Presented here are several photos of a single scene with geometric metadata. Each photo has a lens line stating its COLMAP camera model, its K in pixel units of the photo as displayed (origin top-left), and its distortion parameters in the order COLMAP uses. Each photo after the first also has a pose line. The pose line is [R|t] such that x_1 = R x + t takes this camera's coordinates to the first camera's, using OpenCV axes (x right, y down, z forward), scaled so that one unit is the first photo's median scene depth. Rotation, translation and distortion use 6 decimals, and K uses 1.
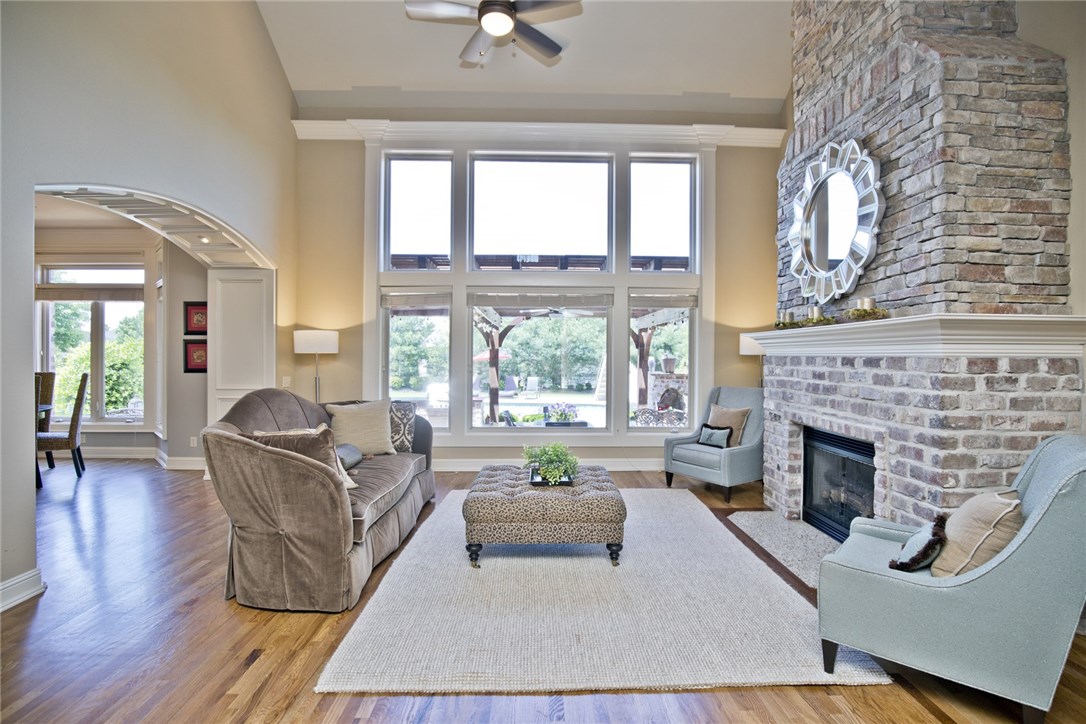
lens RADIAL K [[498.0, 0, 548.7], [0, 498.0, 361.6], [0, 0, 1]] dist [-0.037804, 0.009081]
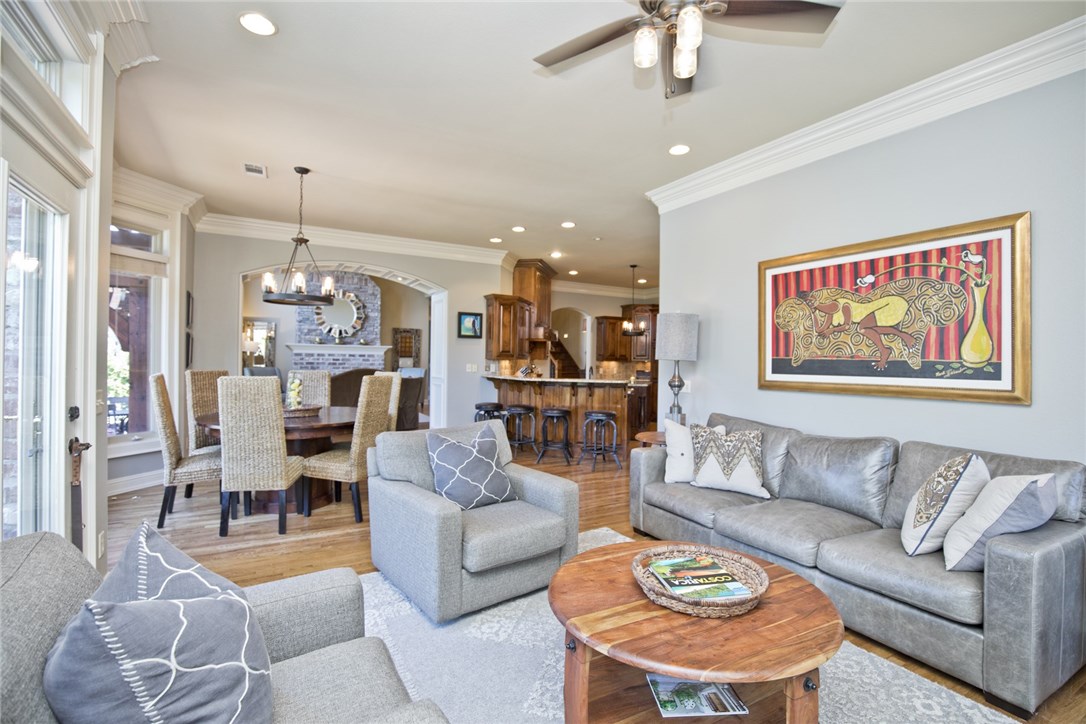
lens RADIAL K [[498.0, 0, 548.7], [0, 498.0, 361.6], [0, 0, 1]] dist [-0.037804, 0.009081]
pose [[-0.483453, -0.015614, 0.875231, -2.032548], [-0.009470, 0.999876, 0.012606, -0.008964], [-0.875319, -0.002195, -0.483541, 0.927134]]
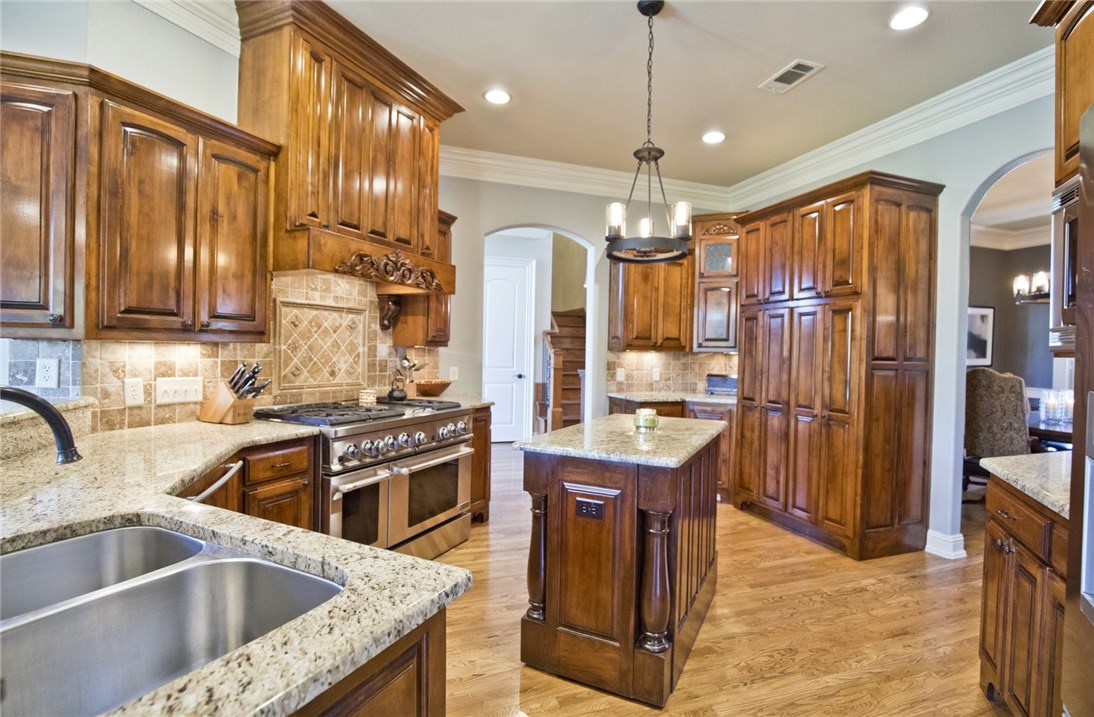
lens RADIAL K [[519.8, 0, 553.5], [0, 519.8, 358.1], [0, 0, 1]] dist [-0.027469, 0.000309]
pose [[-0.305643, -0.026680, 0.951772, -1.163396], [-0.013948, 0.999626, 0.023542, 0.004078], [-0.952044, -0.006080, -0.305900, 0.124943]]
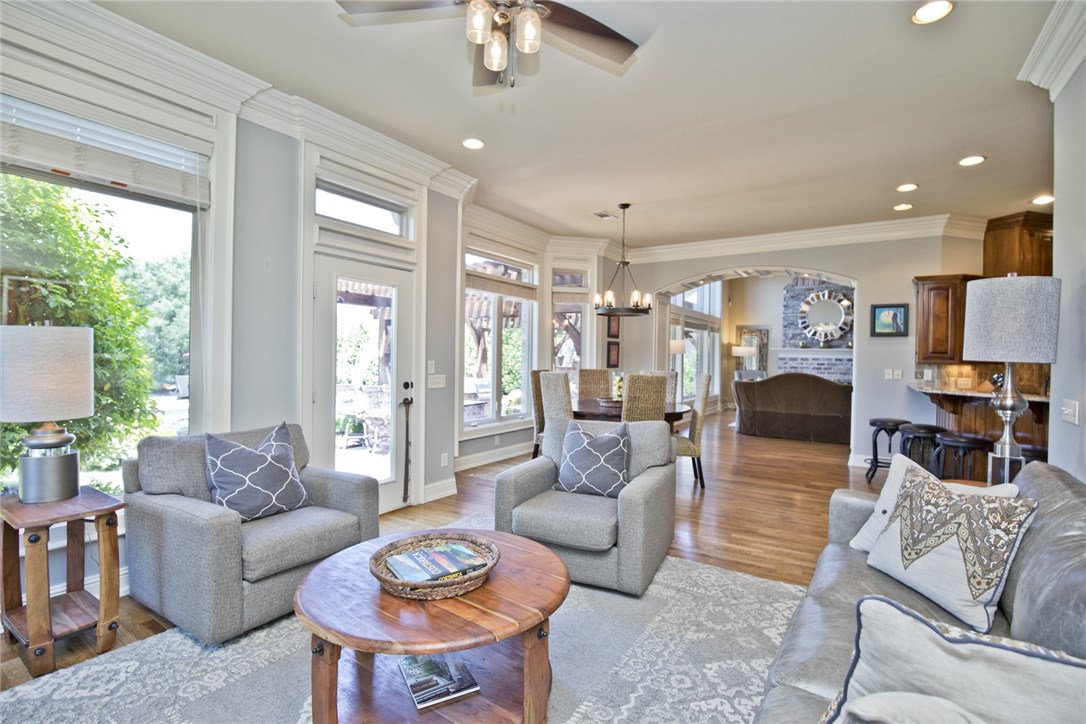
lens RADIAL K [[498.0, 0, 548.7], [0, 498.0, 361.6], [0, 0, 1]] dist [-0.037804, 0.009081]
pose [[0.569788, -0.004294, 0.821780, -2.031125], [-0.005416, 0.999945, 0.008981, -0.004541], [-0.821774, -0.009568, 0.569733, 0.443065]]
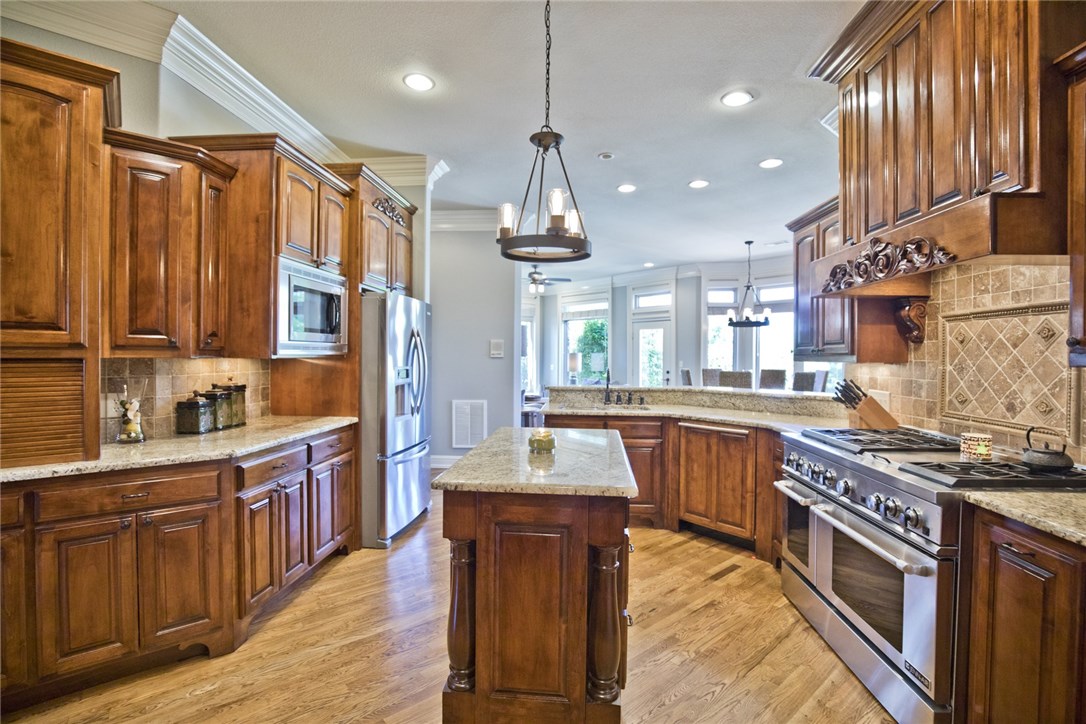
lens RADIAL K [[498.0, 0, 548.7], [0, 498.0, 361.6], [0, 0, 1]] dist [-0.037804, 0.009081]
pose [[0.631127, 0.006859, -0.775649, -0.435525], [-0.009593, 0.999953, 0.001037, 0.006657], [0.775620, 0.006786, 0.631163, -0.343484]]
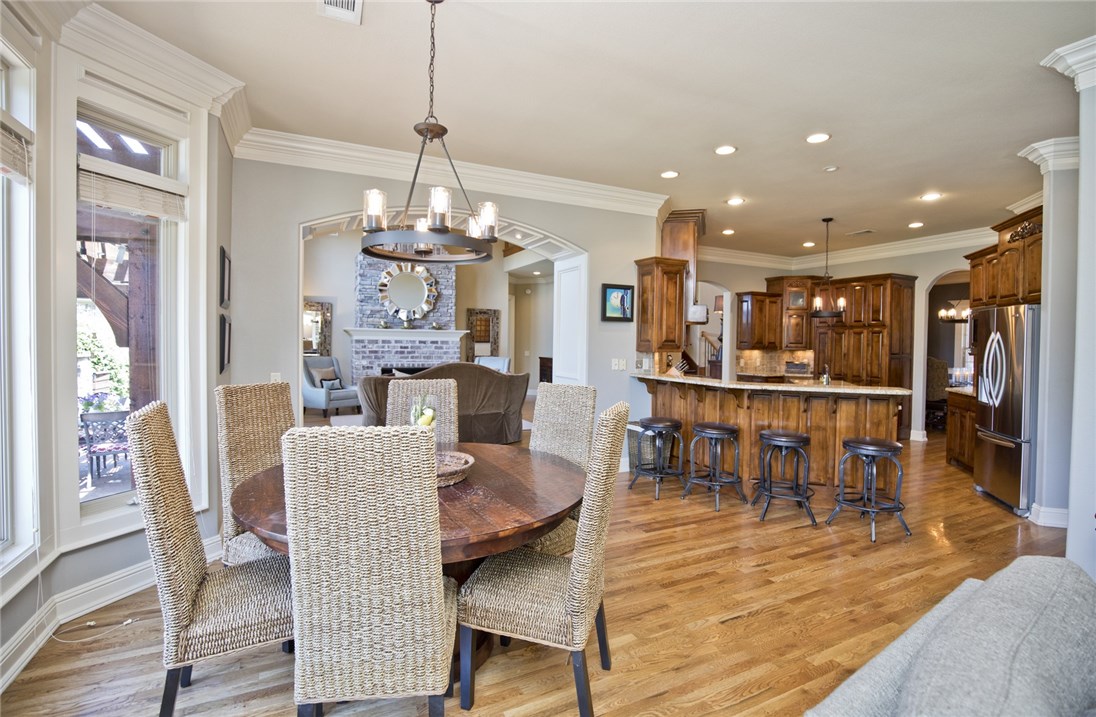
lens RADIAL K [[507.8, 0, 550.4], [0, 507.8, 352.1], [0, 0, 1]] dist [-0.027523, 0.001300]
pose [[-0.417802, -0.031337, 0.907997, -1.545922], [-0.008398, 0.999496, 0.030630, -0.024850], [-0.908499, 0.005172, -0.417855, 0.979203]]
